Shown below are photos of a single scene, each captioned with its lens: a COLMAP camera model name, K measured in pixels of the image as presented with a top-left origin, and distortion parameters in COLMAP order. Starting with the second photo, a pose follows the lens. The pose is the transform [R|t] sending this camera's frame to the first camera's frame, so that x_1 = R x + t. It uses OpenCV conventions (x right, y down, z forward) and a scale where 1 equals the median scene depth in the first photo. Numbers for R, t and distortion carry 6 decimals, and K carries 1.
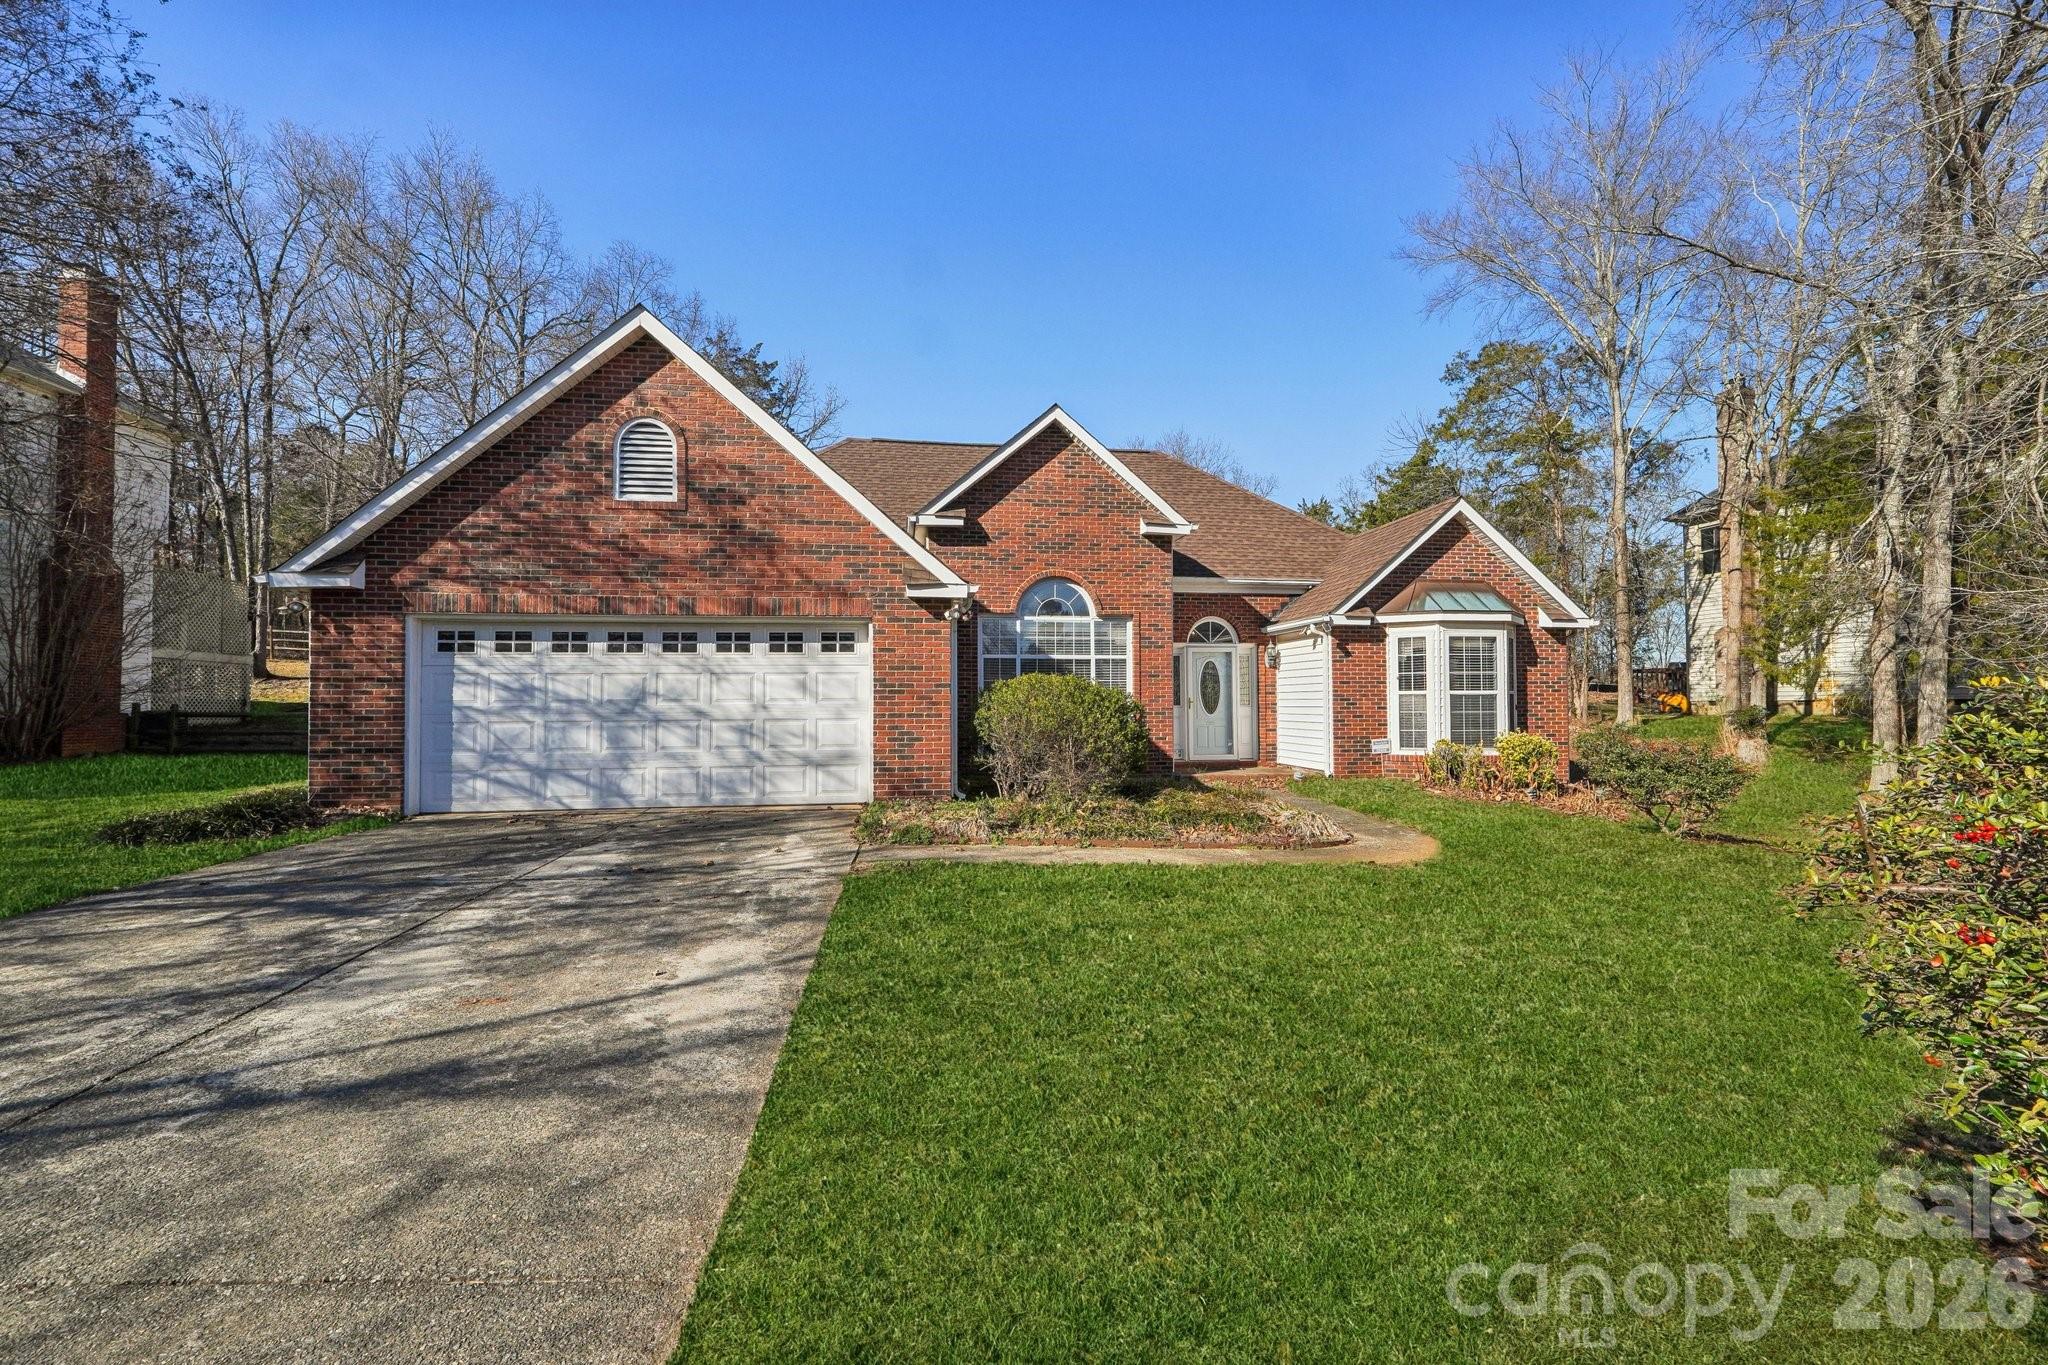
lens RADIAL K [[868.1, 0, 1023.0], [0, 868.1, 679.3], [0, 0, 1]] dist [-0.004210, 0.000366]
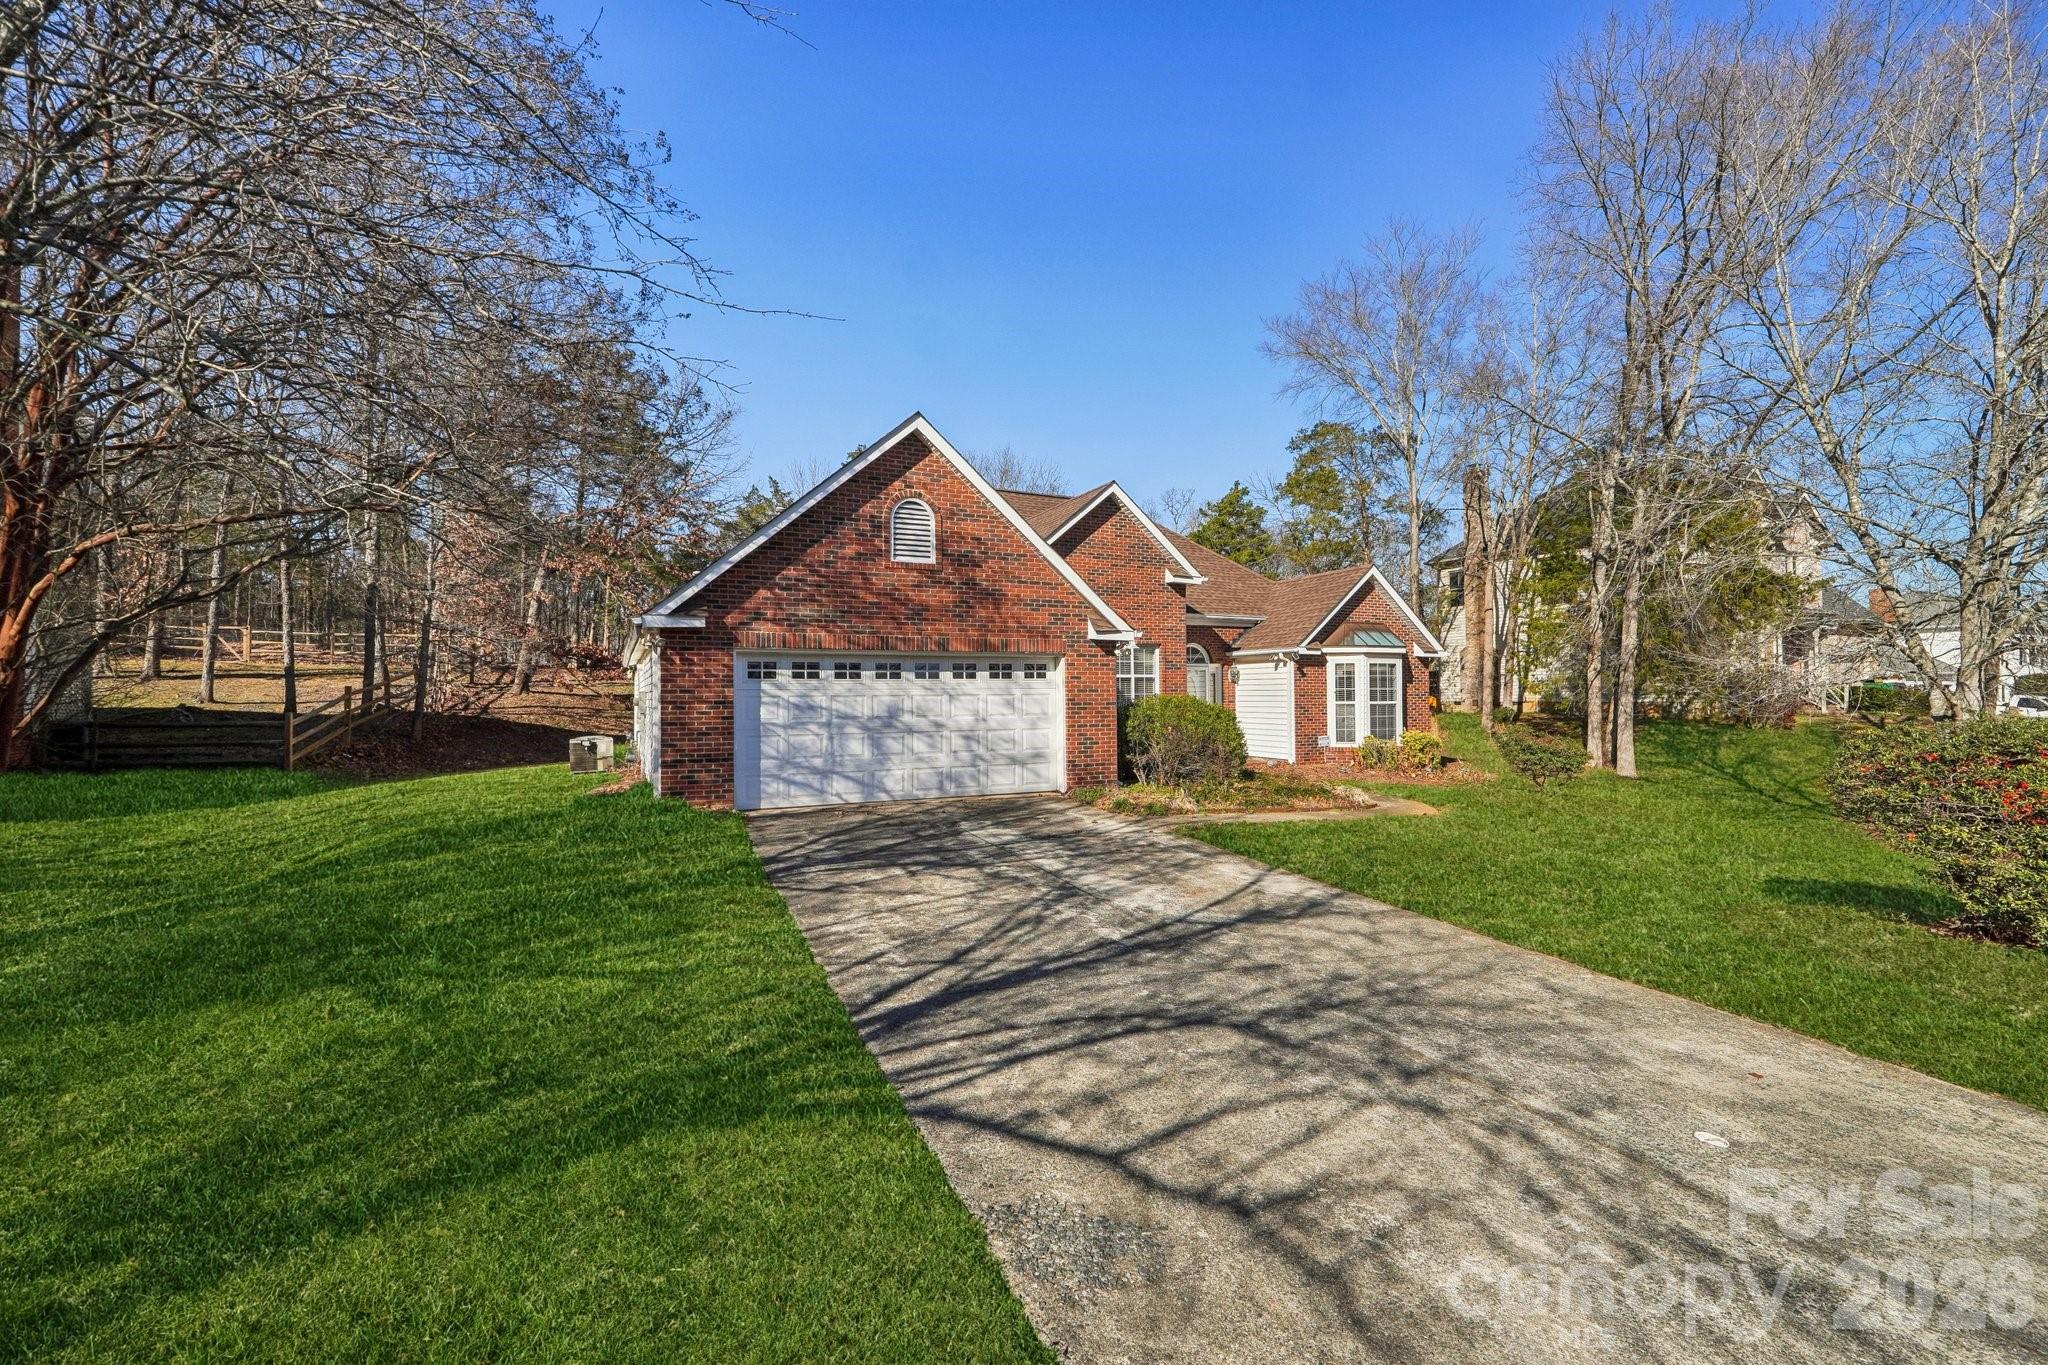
lens RADIAL K [[874.4, 0, 1024.0], [0, 874.4, 682.5], [0, 0, 1]] dist [0.001549, 0.000028]
pose [[0.958425, 0.003474, 0.285323, -0.623556], [-0.006951, 0.999913, 0.011174, -0.040732], [-0.285259, -0.012692, 0.958366, -0.289124]]
